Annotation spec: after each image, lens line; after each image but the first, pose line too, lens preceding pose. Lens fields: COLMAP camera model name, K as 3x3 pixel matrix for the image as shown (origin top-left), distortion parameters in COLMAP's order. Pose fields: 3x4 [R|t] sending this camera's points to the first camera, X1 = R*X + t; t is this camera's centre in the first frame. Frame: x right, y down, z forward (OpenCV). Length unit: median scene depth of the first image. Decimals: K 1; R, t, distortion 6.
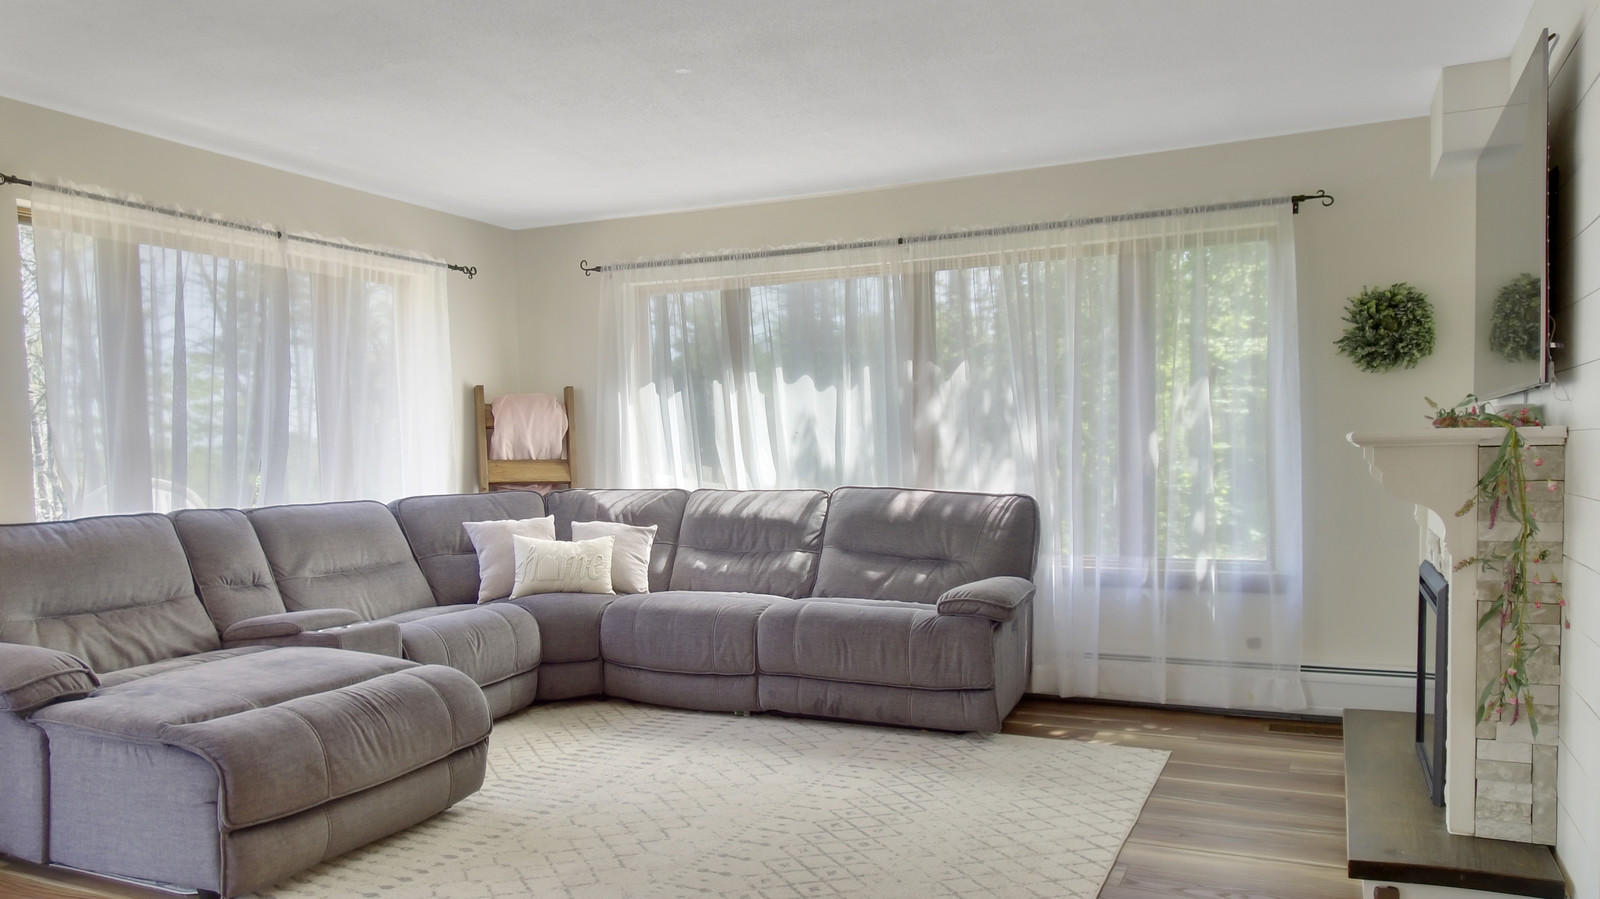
lens RADIAL K [[1135.8, 0, 805.4], [0, 1135.8, 515.9], [0, 0, 1]] dist [0.121511, -0.150057]
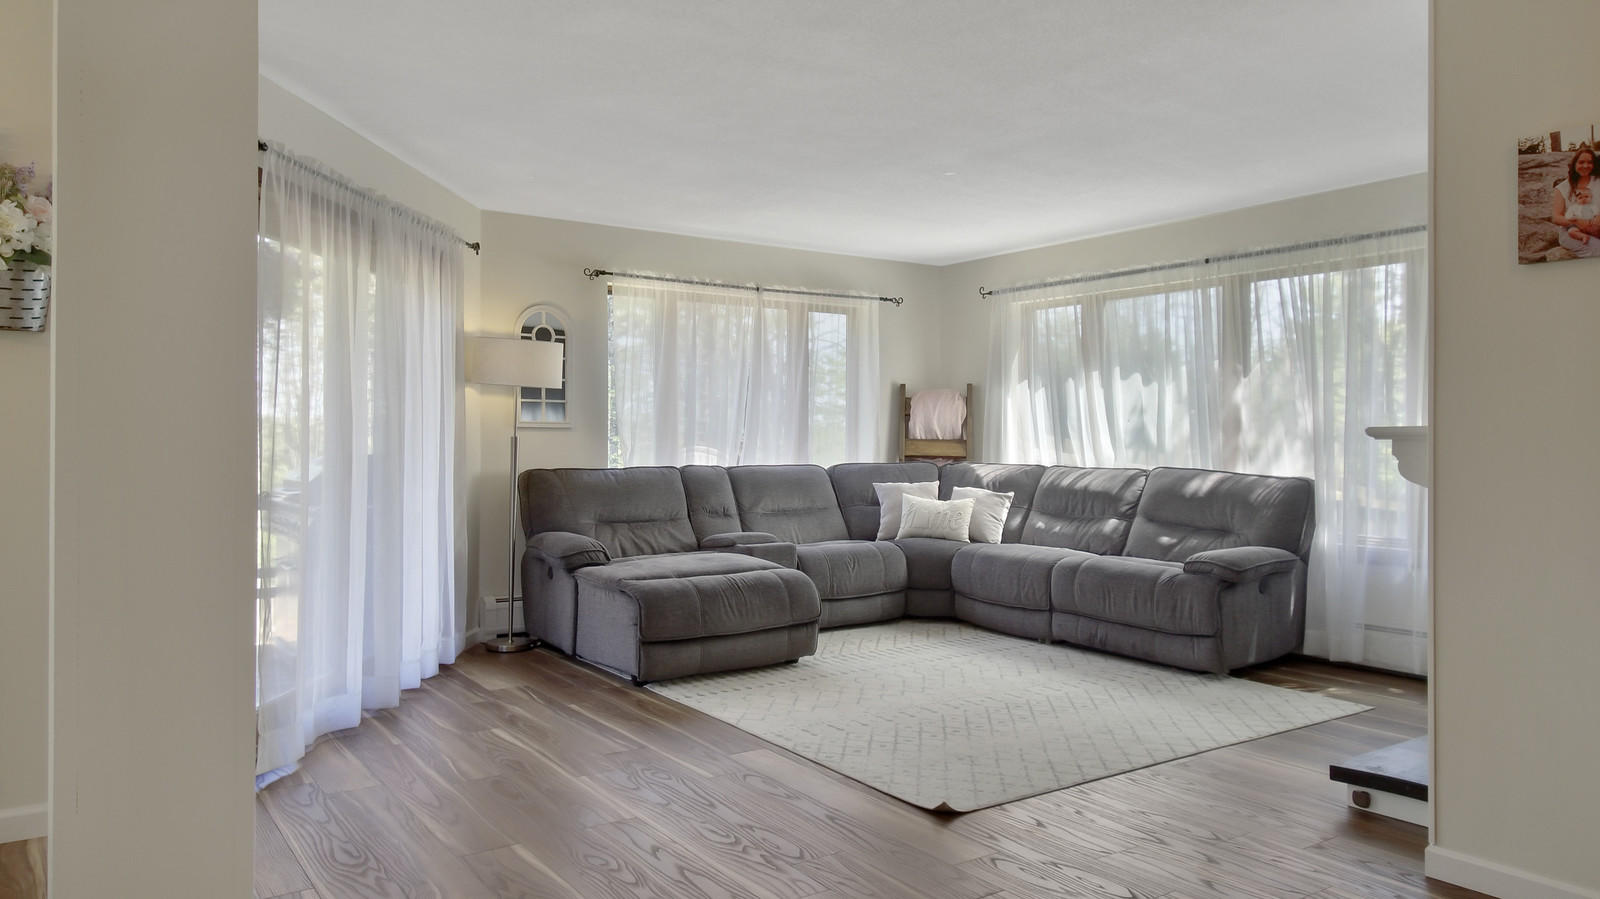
lens RADIAL K [[1075.9, 0, 799.9], [0, 1075.9, 457.8], [0, 0, 1]] dist [0.042824, -0.002631]
pose [[0.861398, 0.029652, -0.507064, 0.311449], [-0.047388, 0.998632, -0.022104, 0.008781], [0.505714, 0.043069, 0.861625, -0.182231]]
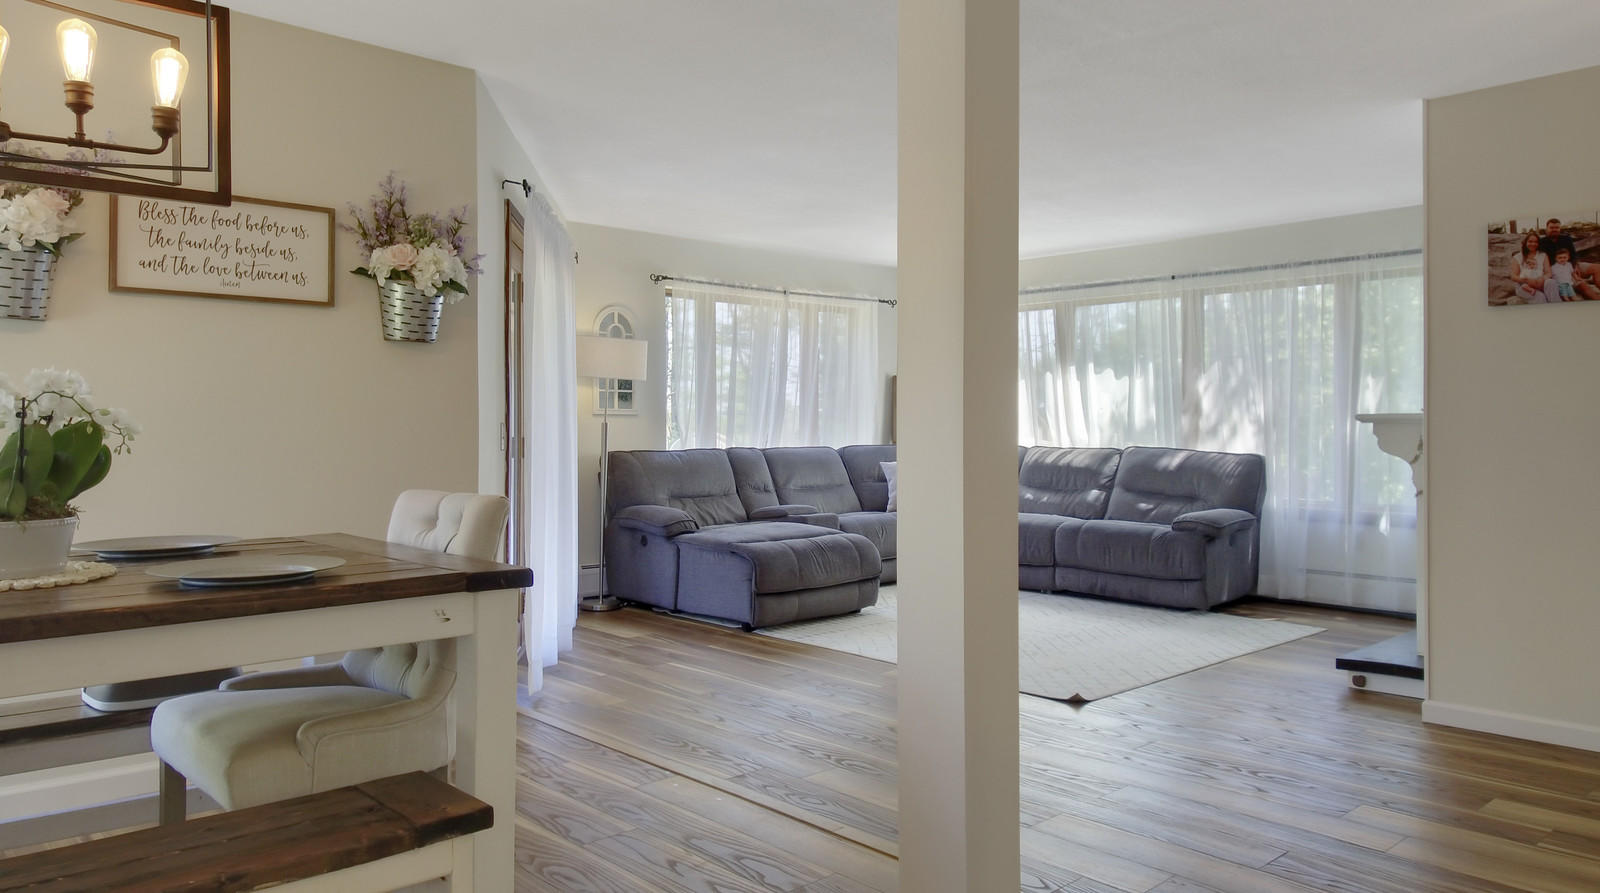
lens RADIAL K [[1079.8, 0, 800.0], [0, 1079.8, 446.5], [0, 0, 1]] dist [0.033564, 0.000884]
pose [[0.922553, 0.026412, -0.384964, 0.191629], [-0.038850, 0.998943, -0.024565, 0.027253], [0.383909, 0.037618, 0.922604, -0.464132]]
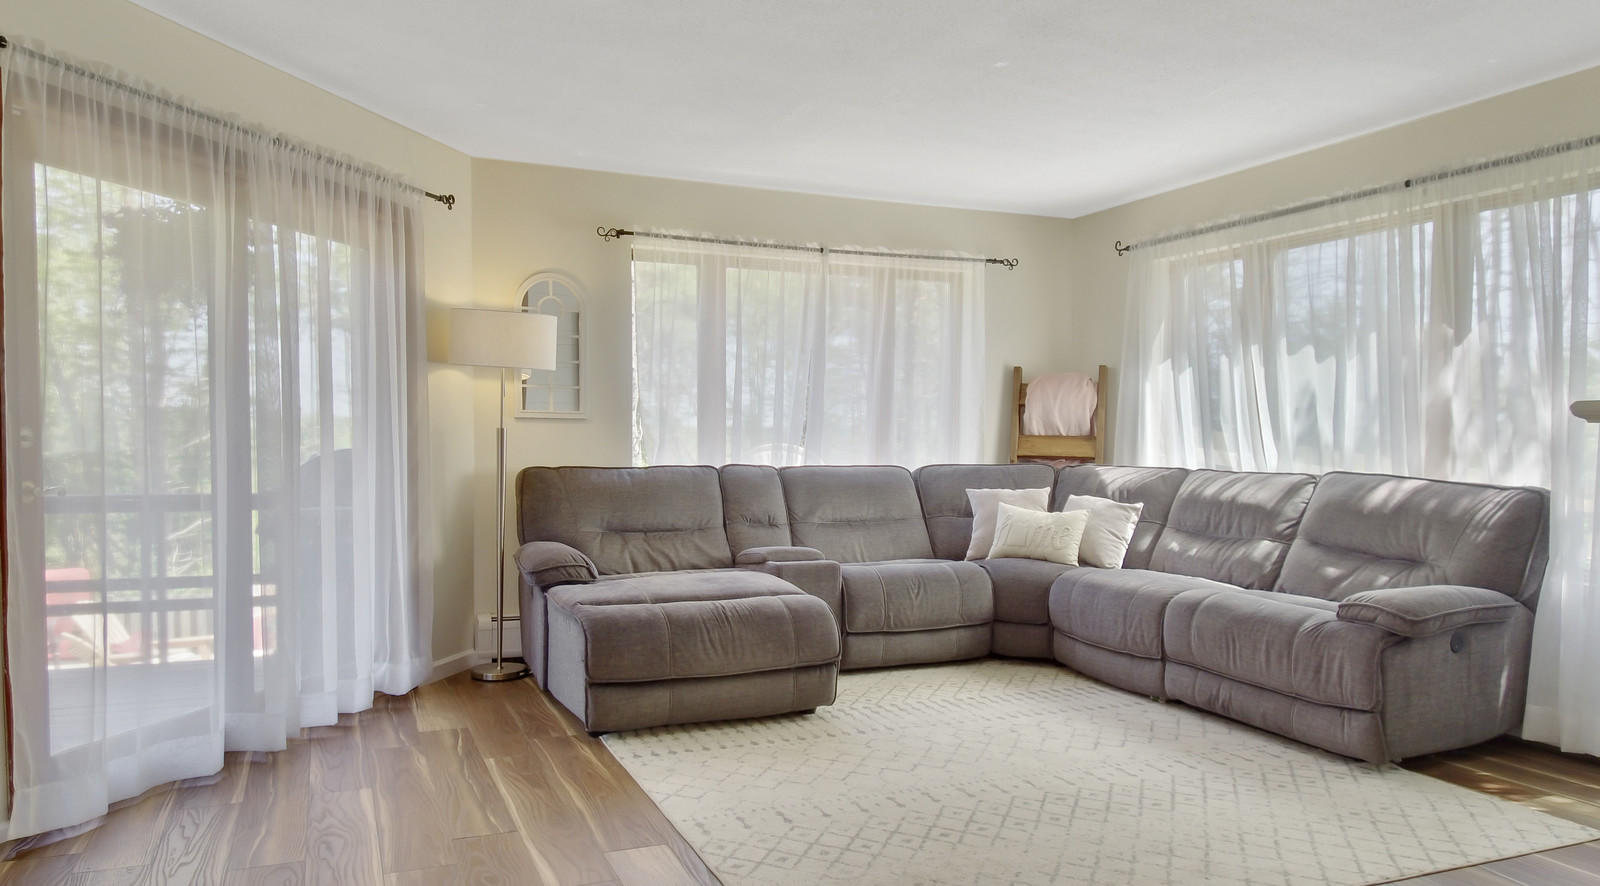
lens RADIAL K [[1114.8, 0, 796.9], [0, 1114.8, 515.8], [0, 0, 1]] dist [0.049188, -0.042958]
pose [[0.741782, 0.068691, -0.667114, 0.340093], [-0.058885, 0.997570, 0.037241, 0.000897], [0.668051, 0.011658, 0.744024, 0.082324]]
